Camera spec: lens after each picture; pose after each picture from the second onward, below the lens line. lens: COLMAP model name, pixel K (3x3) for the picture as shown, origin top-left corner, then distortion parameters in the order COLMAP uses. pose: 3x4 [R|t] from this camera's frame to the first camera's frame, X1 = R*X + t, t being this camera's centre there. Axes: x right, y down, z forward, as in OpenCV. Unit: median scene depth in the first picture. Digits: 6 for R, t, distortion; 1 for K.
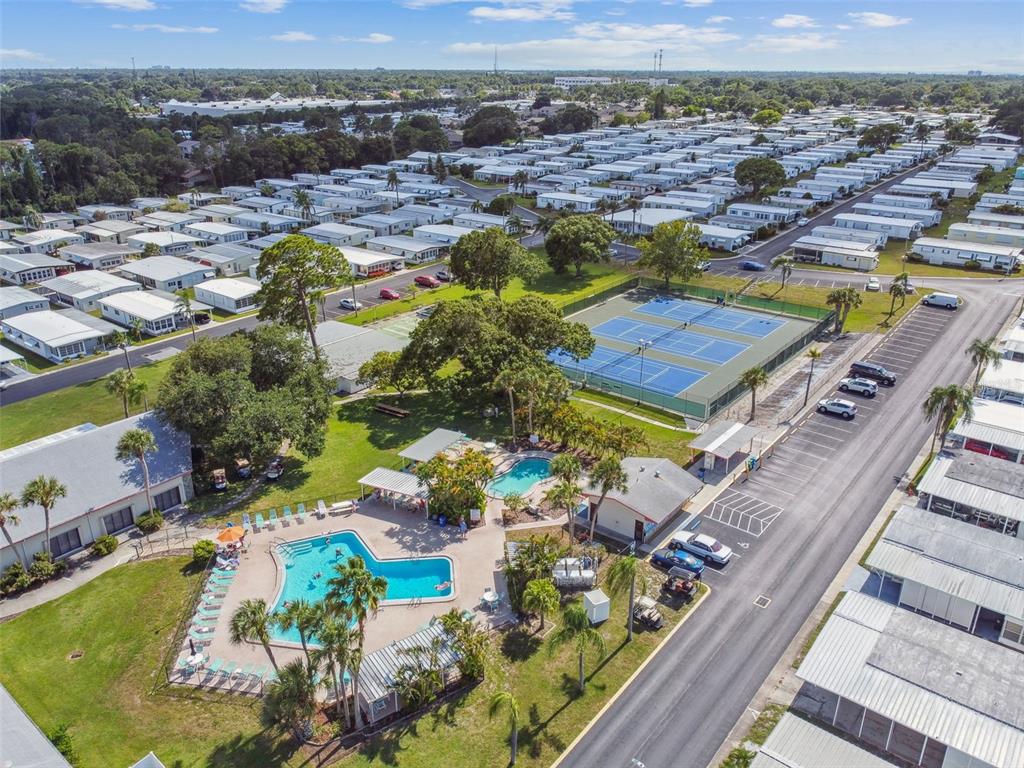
lens RADIAL K [[762.8, 0, 512.0], [0, 762.8, 384.0], [0, 0, 1]] dist [-0.001455, -0.008694]
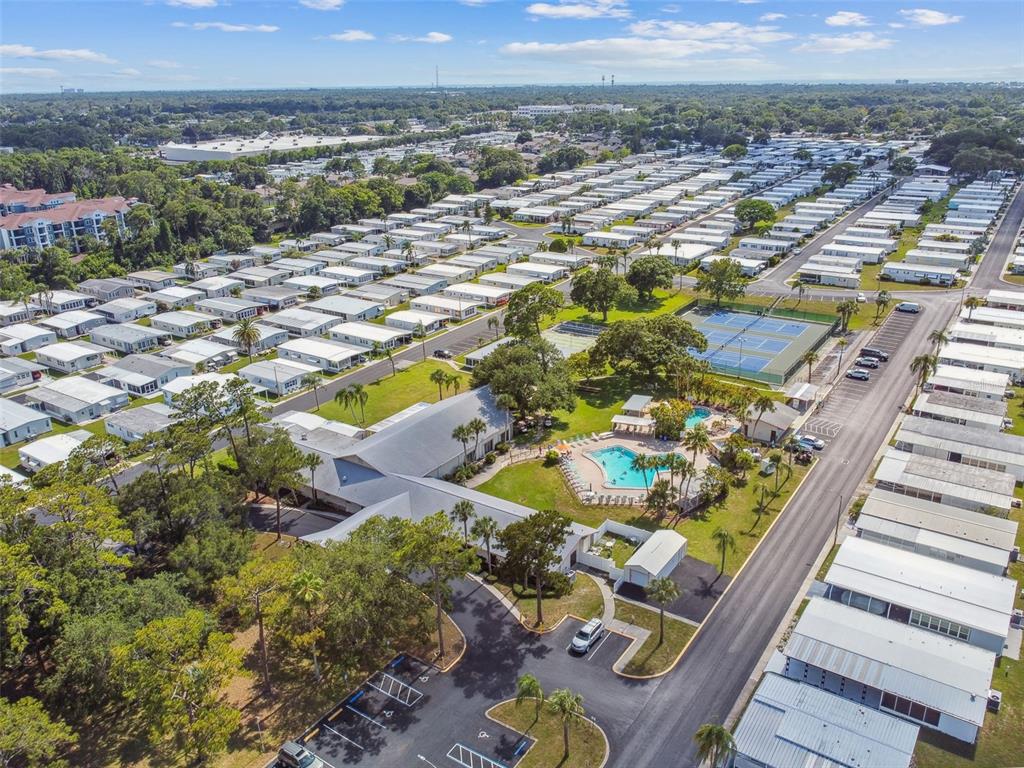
lens RADIAL K [[803.5, 0, 512.0], [0, 803.5, 384.0], [0, 0, 1]] dist [-0.004583, -0.001339]
pose [[0.996020, -0.045425, 0.076688, -0.299557], [0.047800, 0.998424, -0.029423, 0.044452], [-0.075231, 0.032971, 0.996621, -0.447677]]
